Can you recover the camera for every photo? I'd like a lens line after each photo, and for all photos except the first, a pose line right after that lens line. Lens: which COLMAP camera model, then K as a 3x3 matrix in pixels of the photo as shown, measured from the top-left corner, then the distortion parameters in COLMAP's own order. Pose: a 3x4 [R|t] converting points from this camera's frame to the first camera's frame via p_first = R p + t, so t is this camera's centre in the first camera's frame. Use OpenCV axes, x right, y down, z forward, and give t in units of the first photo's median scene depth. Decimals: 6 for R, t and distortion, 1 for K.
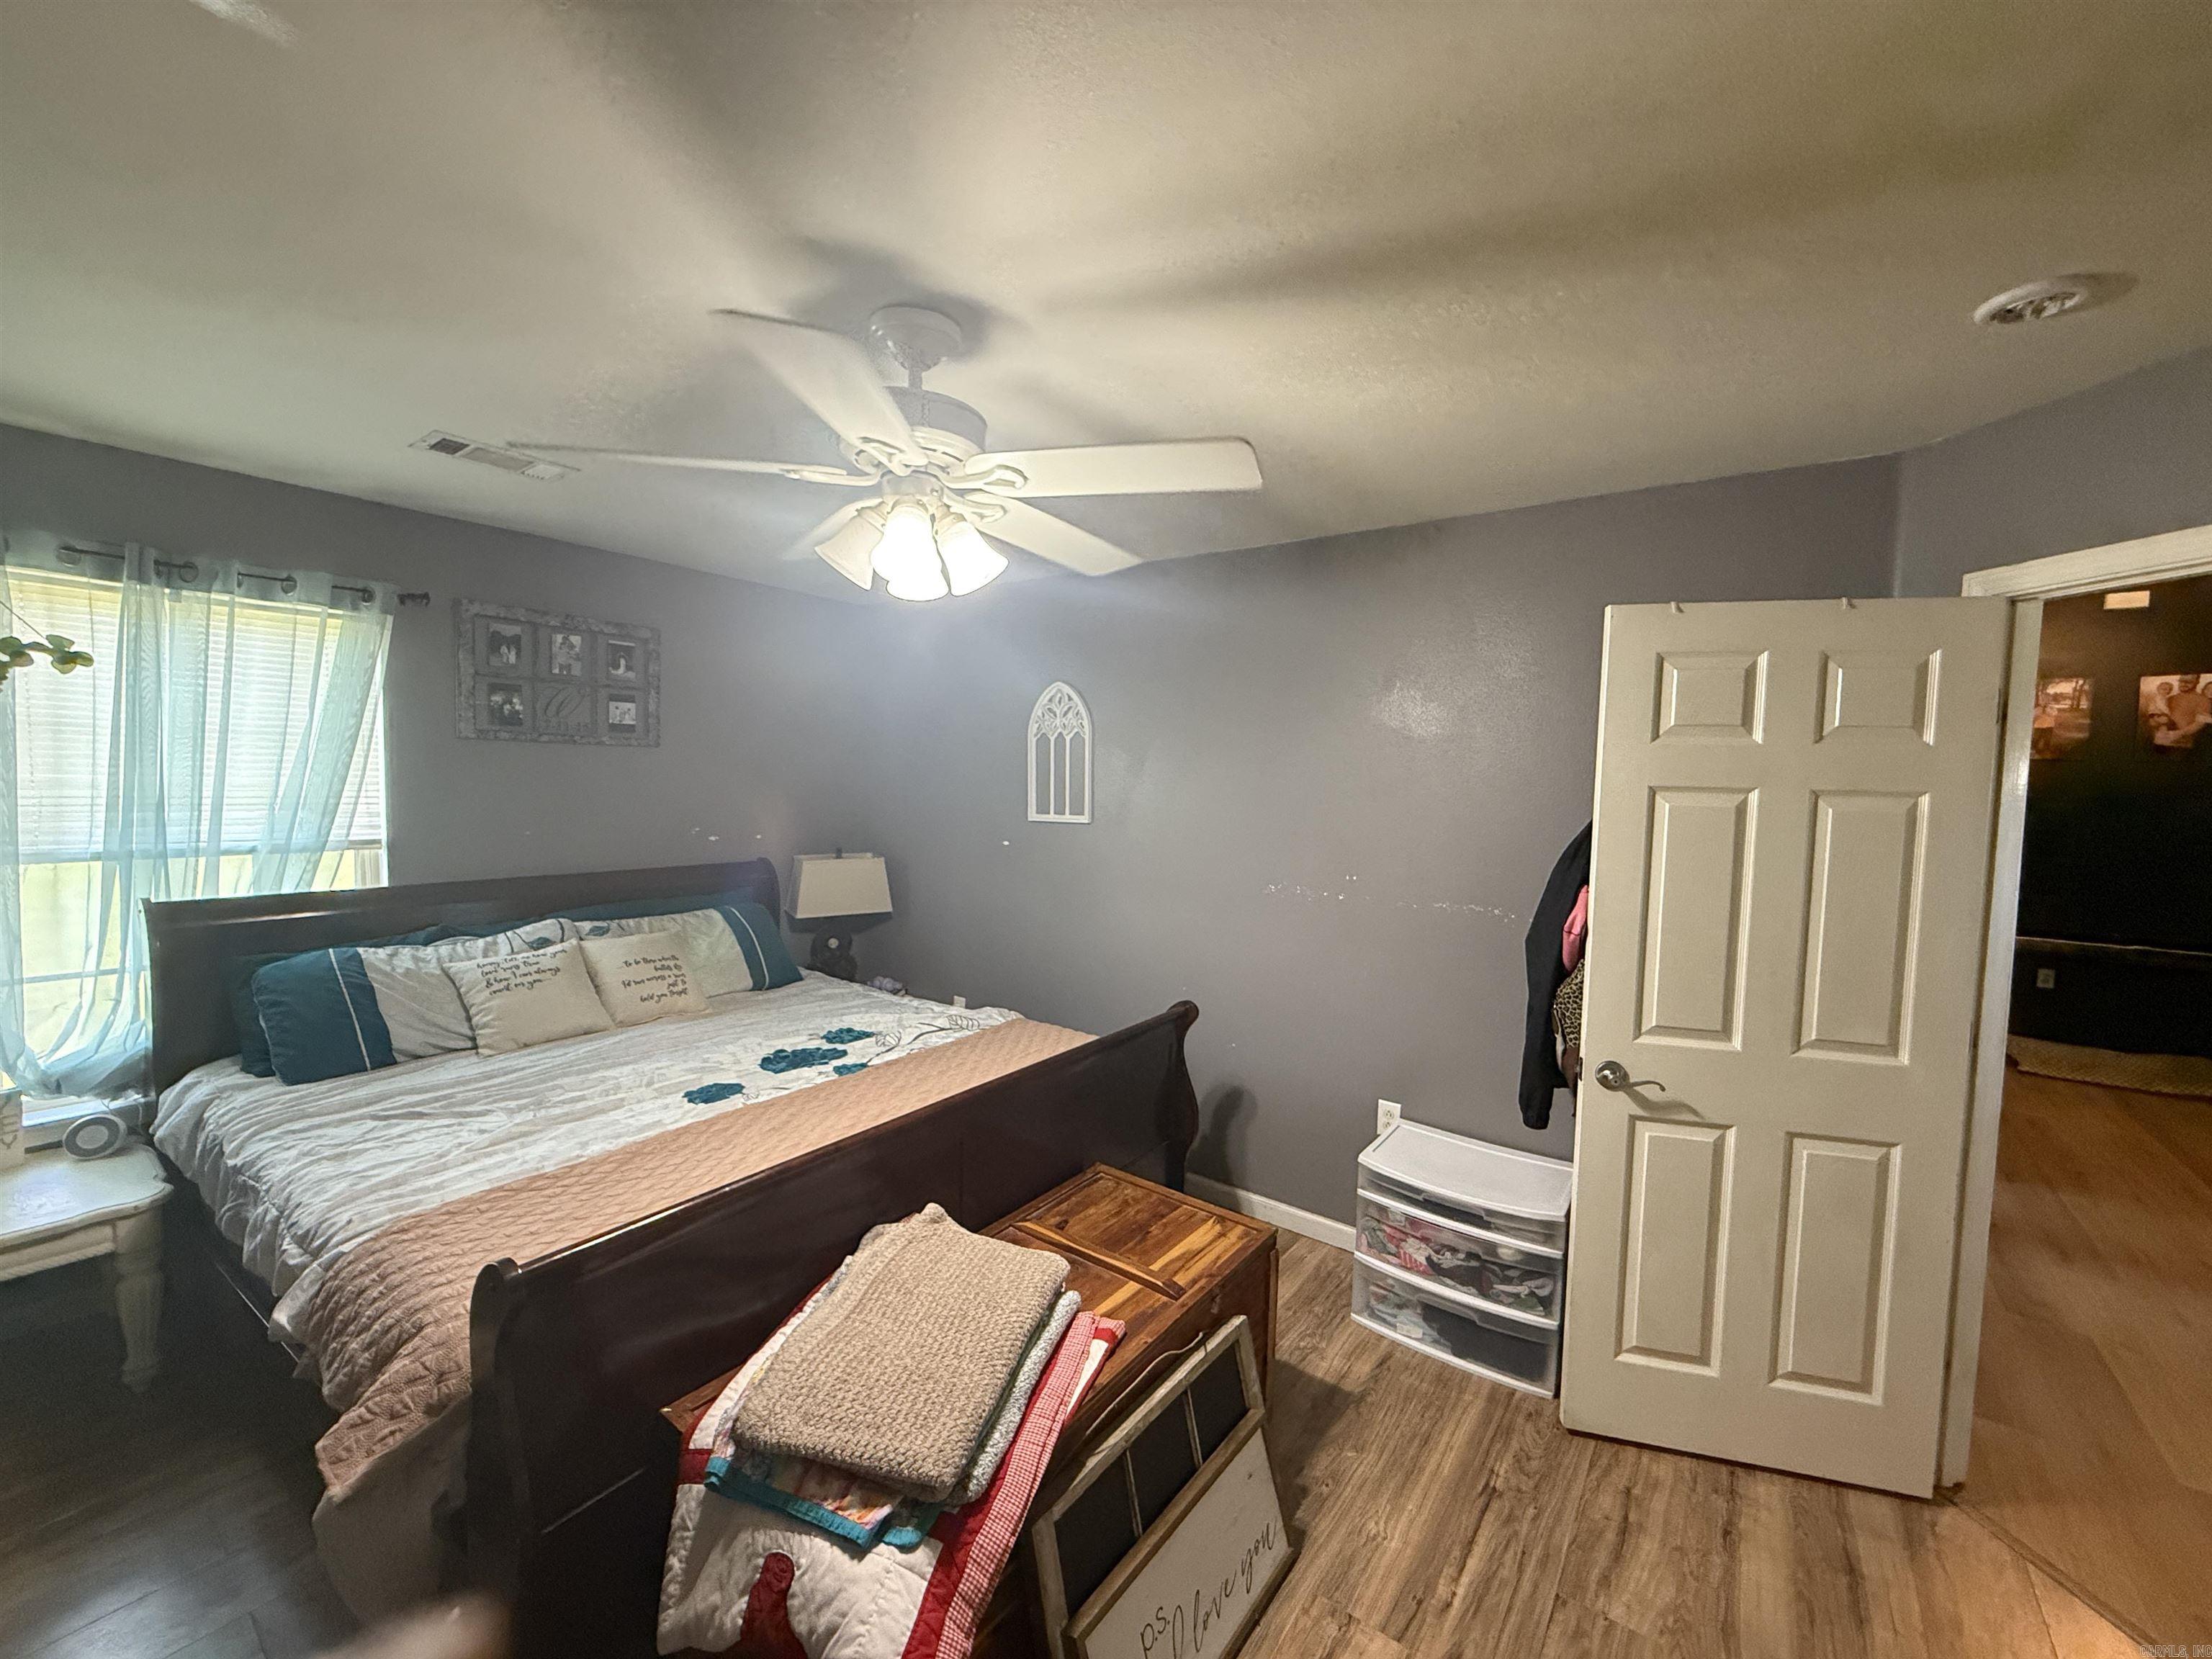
lens RADIAL K [[881.9, 0, 1101.6], [0, 881.9, 826.2], [0, 0, 1]] dist [0.002174, -0.000249]
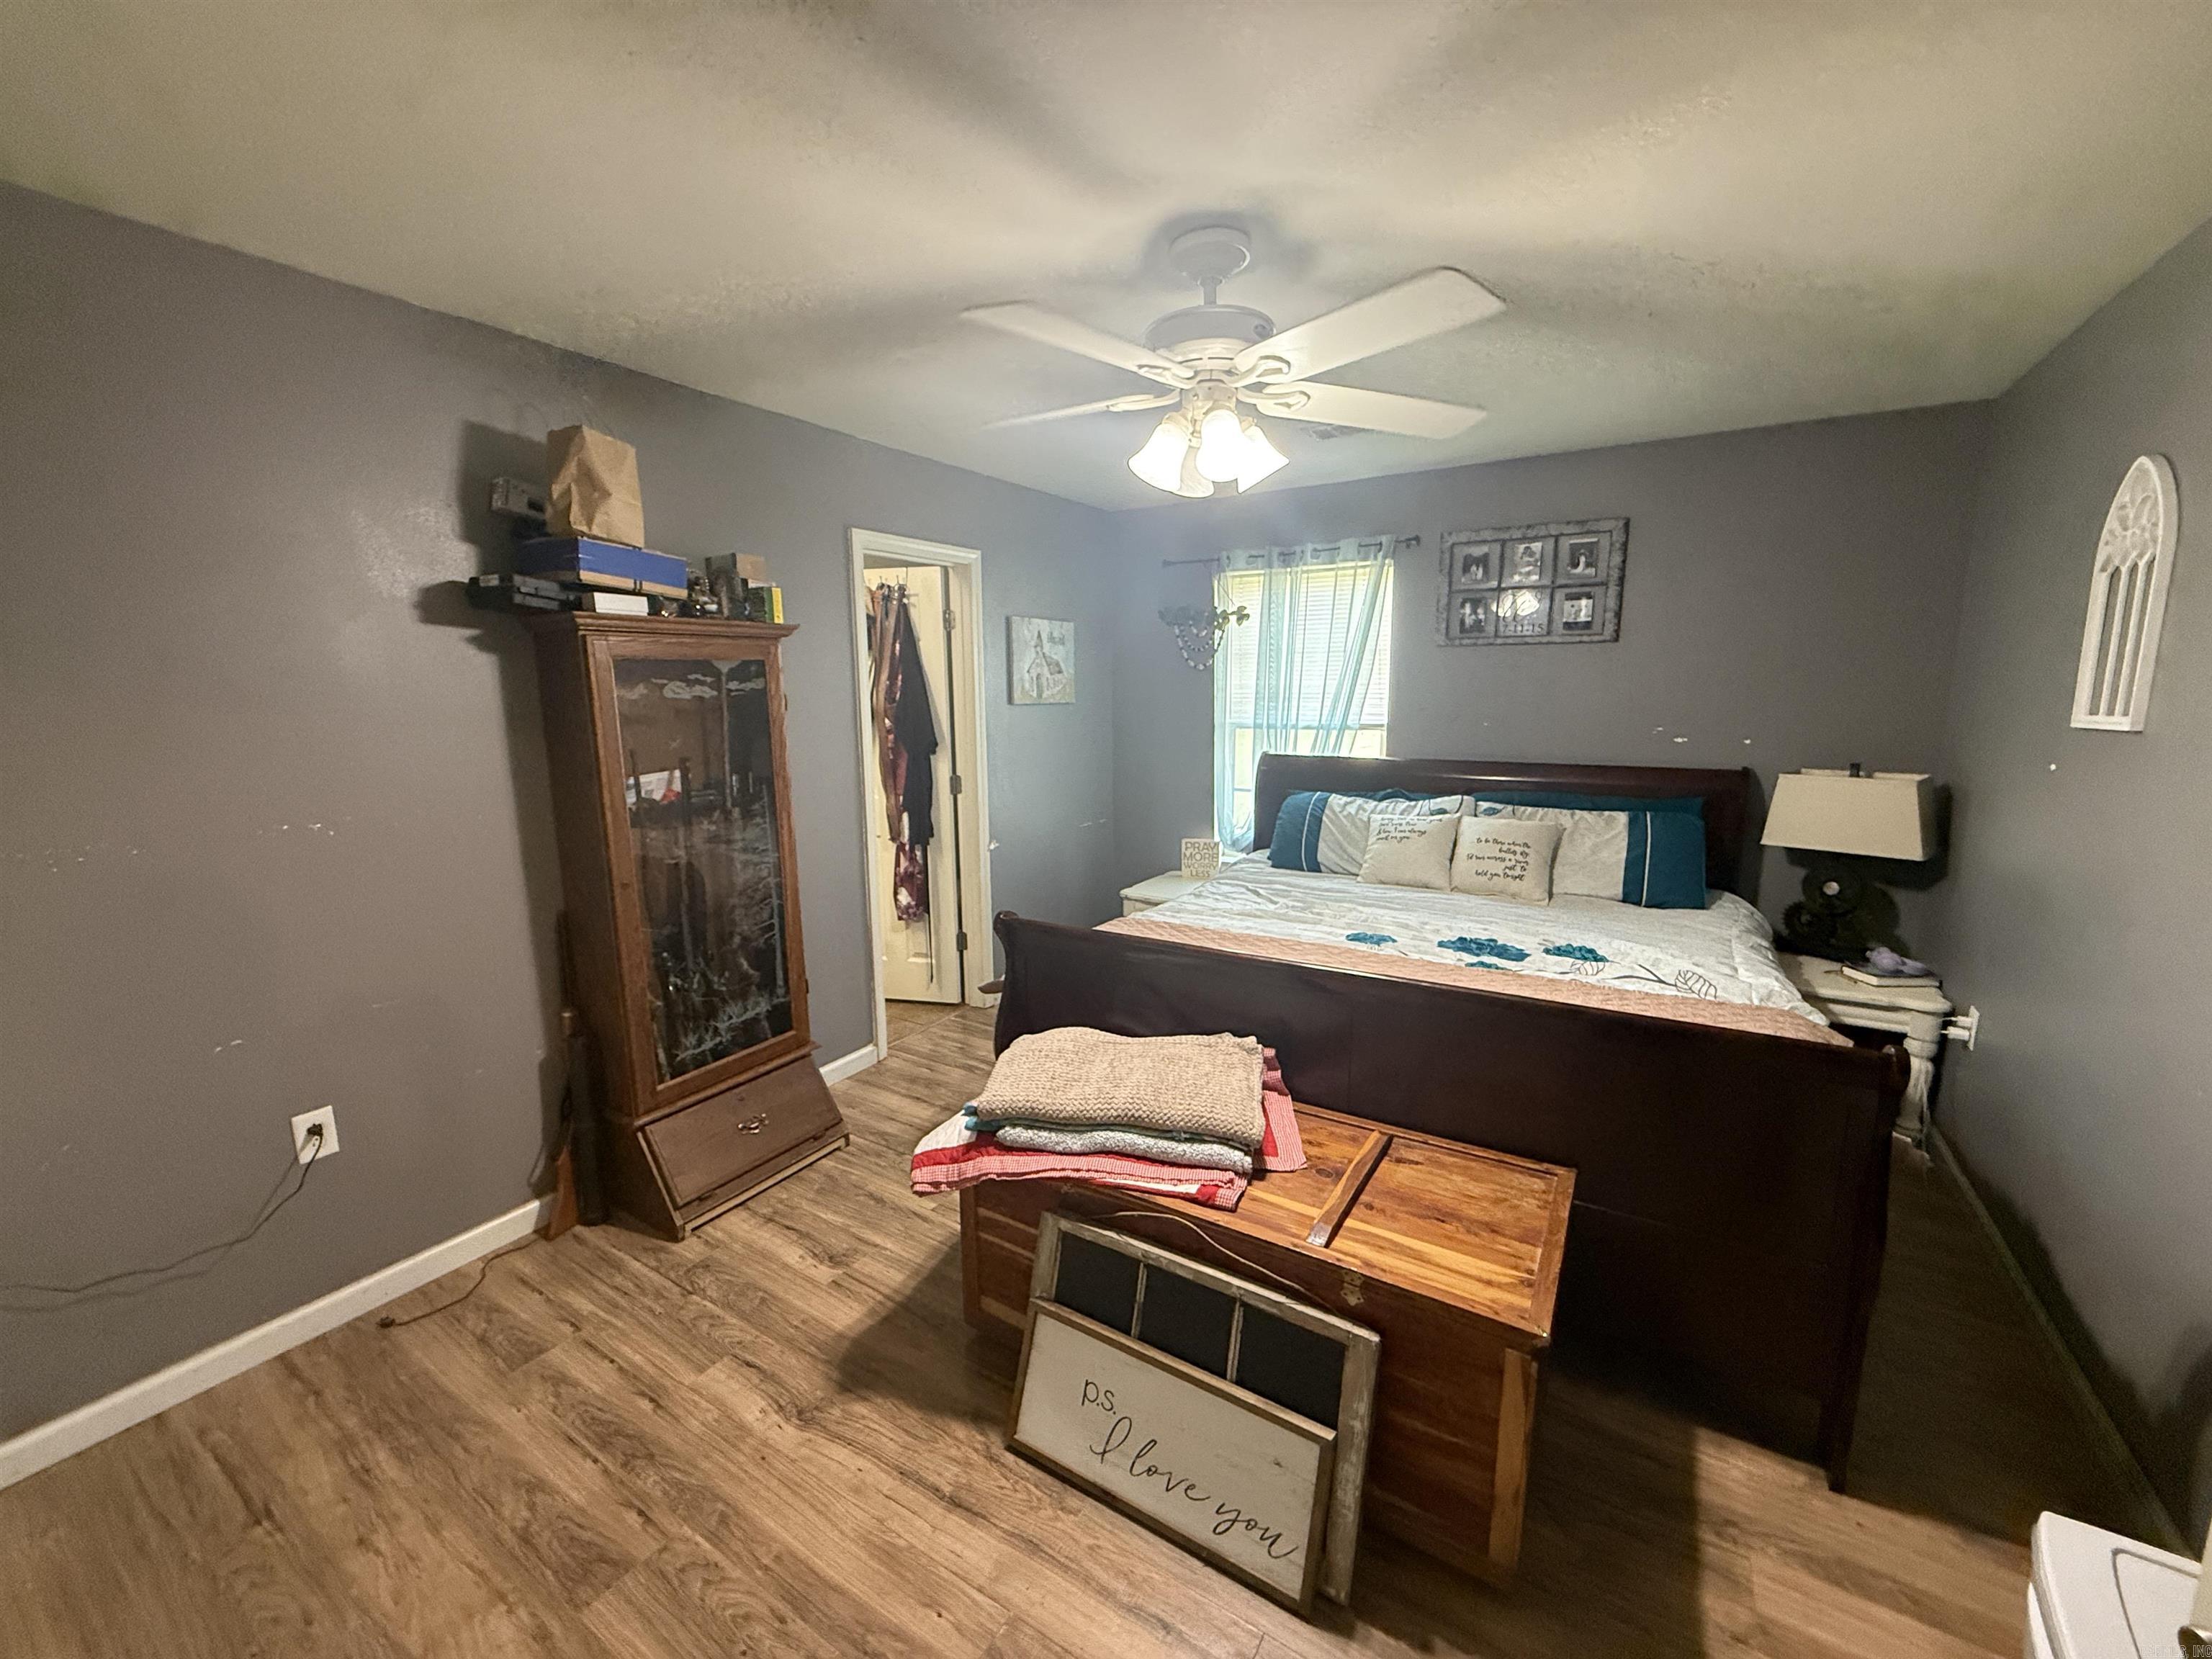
lens RADIAL K [[881.9, 0, 1107.0], [0, 881.9, 826.2], [0, 0, 1]] dist [0.002174, -0.000249]
pose [[0.084004, 0.133337, -0.987504, 0.582821], [-0.044396, 0.990524, 0.129969, 0.014138], [0.995476, 0.032923, 0.089128, 0.469667]]
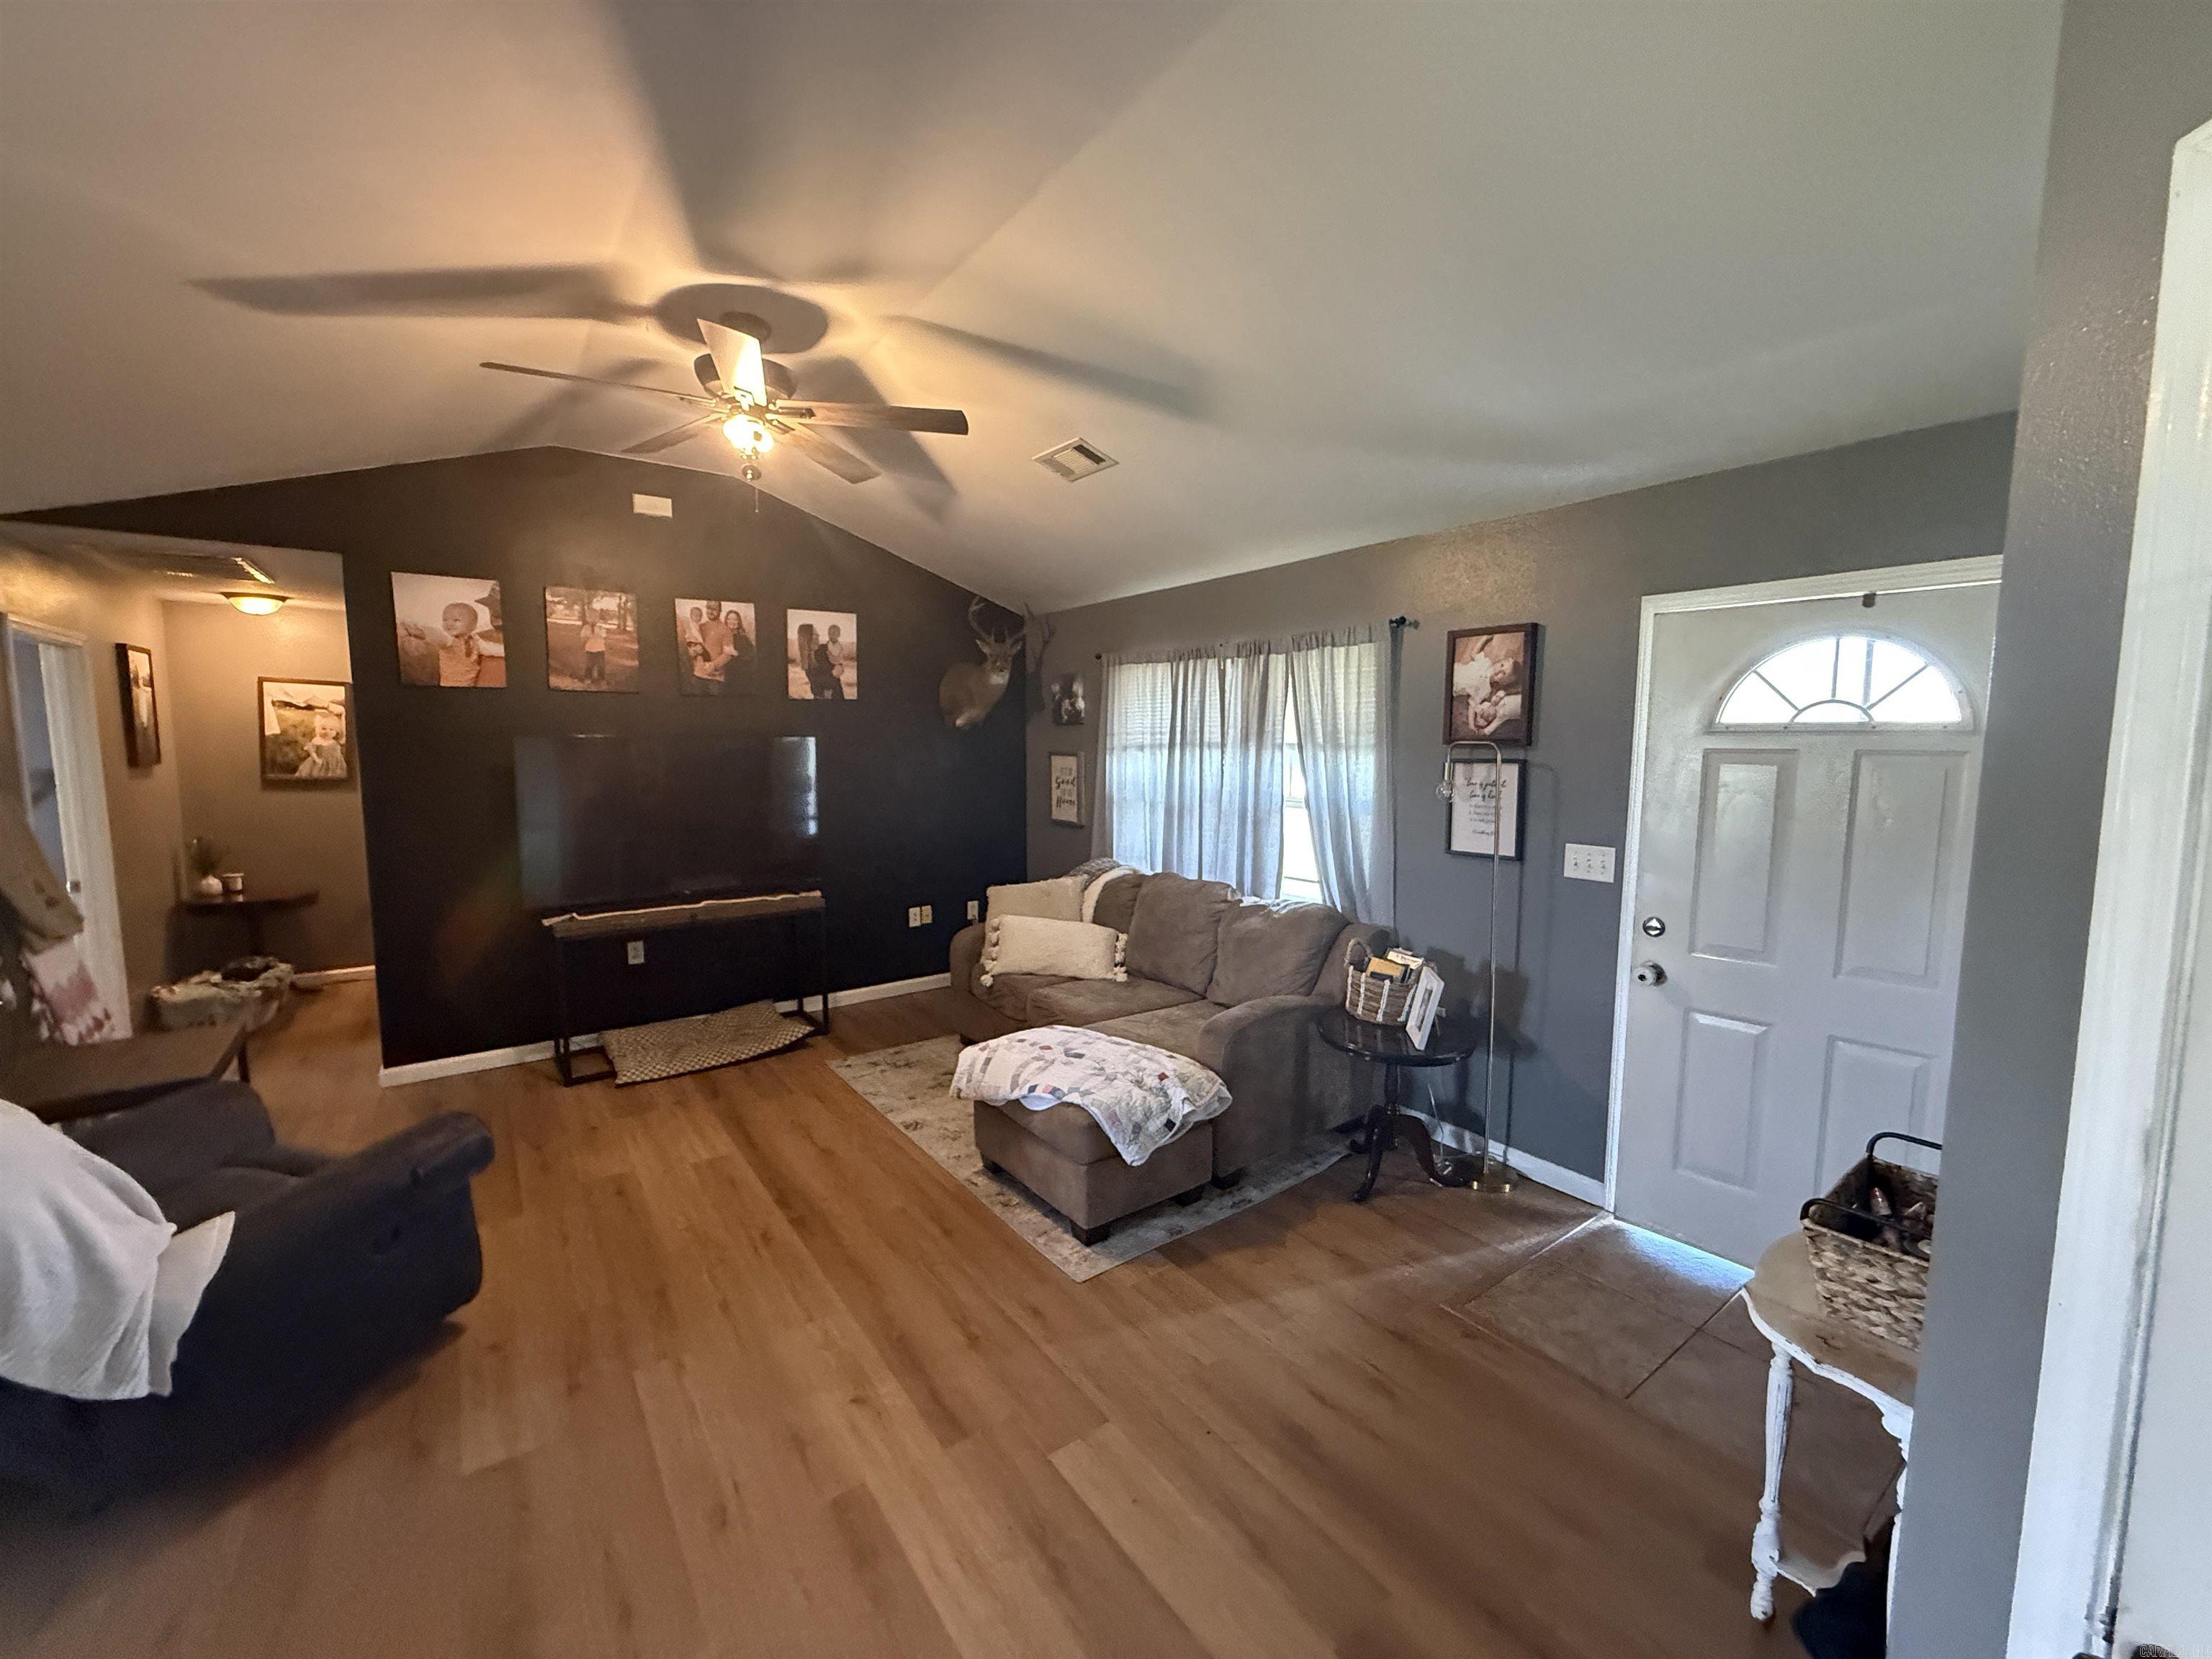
lens RADIAL K [[881.9, 0, 1110.5], [0, 881.9, 839.3], [0, 0, 1]] dist [0.002174, -0.000249]
pose [[0.287244, -0.131580, 0.948777, 0.819023], [0.060466, 0.991035, 0.119135, -0.017326], [-0.955947, 0.023148, 0.292625, 0.628904]]
